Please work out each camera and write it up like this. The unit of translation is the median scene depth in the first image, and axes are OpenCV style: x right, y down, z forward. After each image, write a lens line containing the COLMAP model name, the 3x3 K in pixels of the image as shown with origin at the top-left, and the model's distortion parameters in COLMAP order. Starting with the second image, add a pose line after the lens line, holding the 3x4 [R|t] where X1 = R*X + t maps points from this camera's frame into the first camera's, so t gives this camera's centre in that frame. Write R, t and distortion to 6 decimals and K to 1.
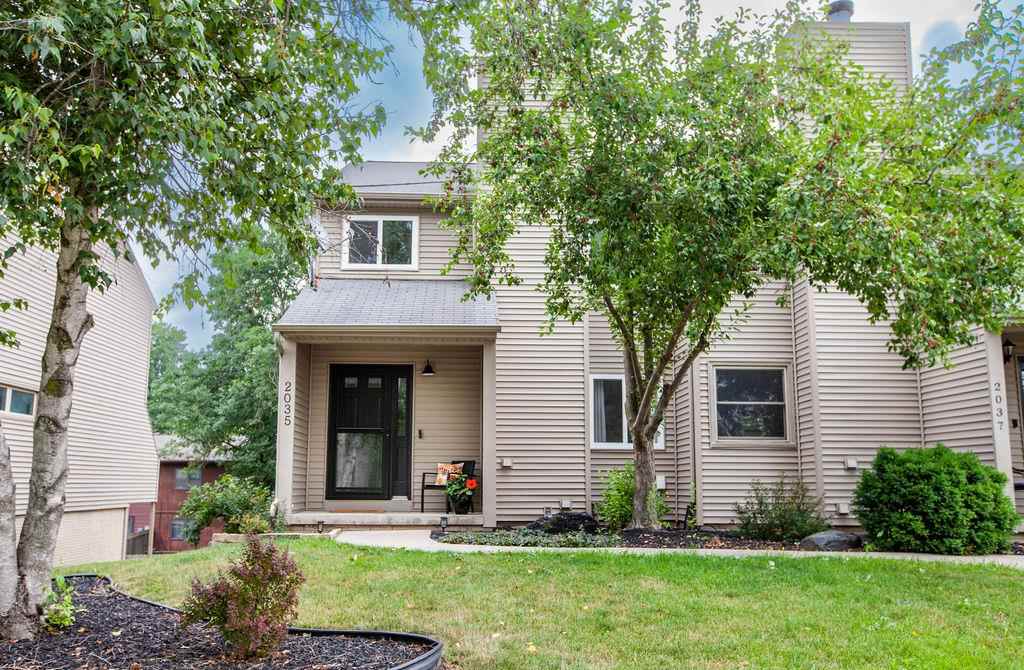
lens RADIAL K [[905.9, 0, 509.8], [0, 905.9, 342.4], [0, 0, 1]] dist [0.035304, 0.008831]
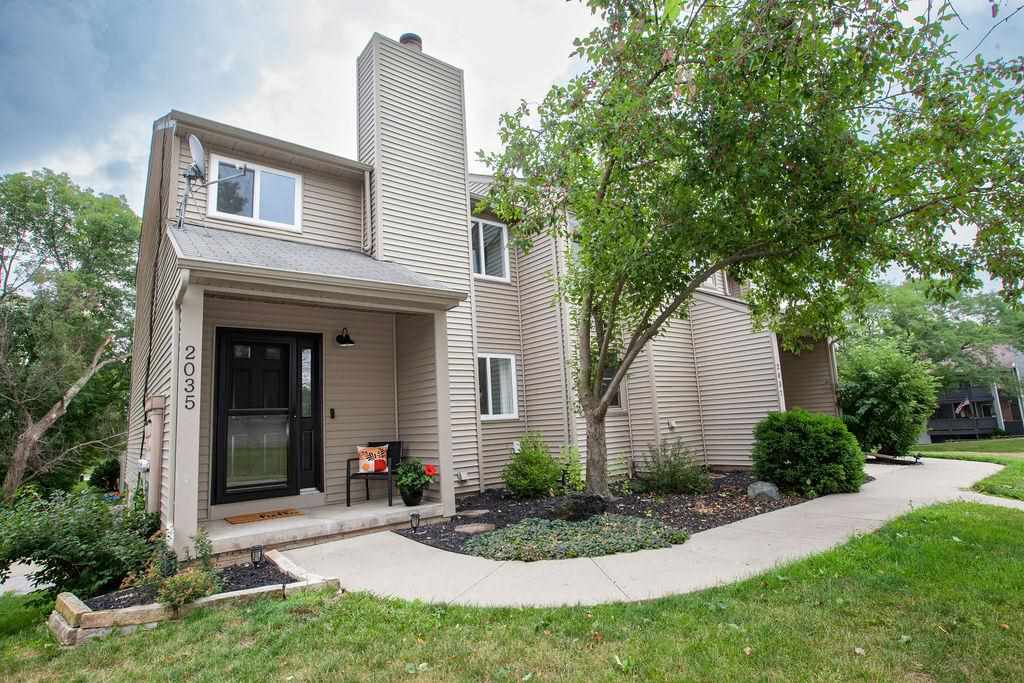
lens RADIAL K [[523.6, 0, 509.2], [0, 523.6, 344.6], [0, 0, 1]] dist [-0.024265, 0.000477]
pose [[0.814502, 0.038580, 0.578877, -0.256174], [-0.037107, 0.999208, -0.014383, 0.036550], [-0.578973, -0.009766, 0.815288, 0.505033]]
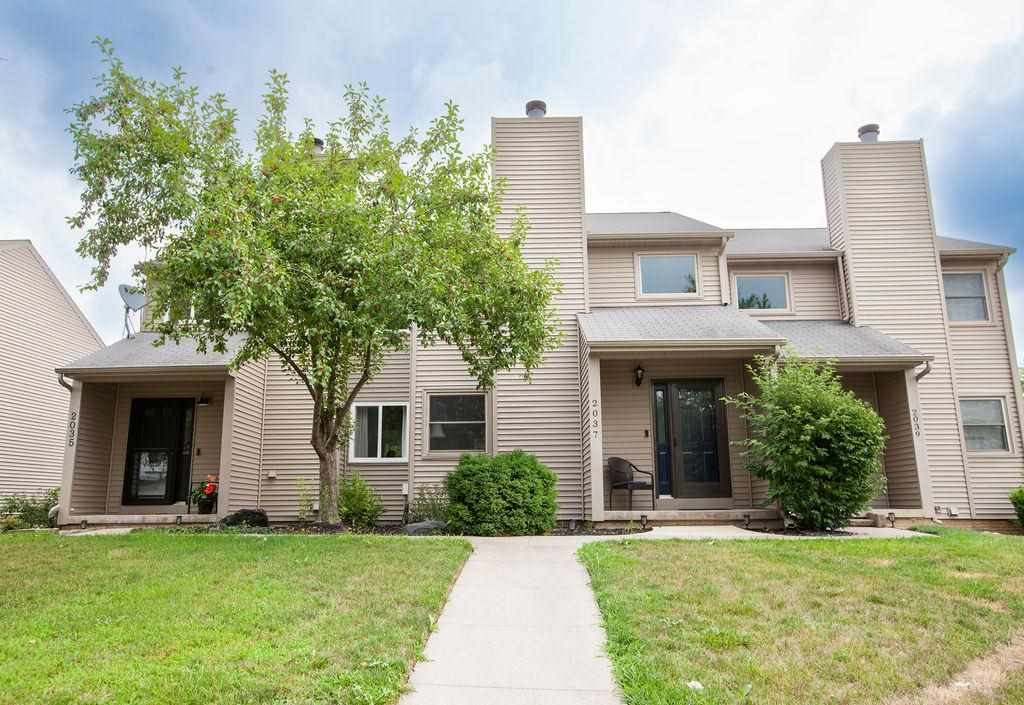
lens RADIAL K [[764.8, 0, 511.4], [0, 764.8, 345.4], [0, 0, 1]] dist [-0.003739, 0.005758]
pose [[0.997045, -0.029048, -0.071118, 0.424793], [0.025443, 0.998370, -0.051084, 0.017642], [0.072486, 0.049123, 0.996159, -0.040715]]
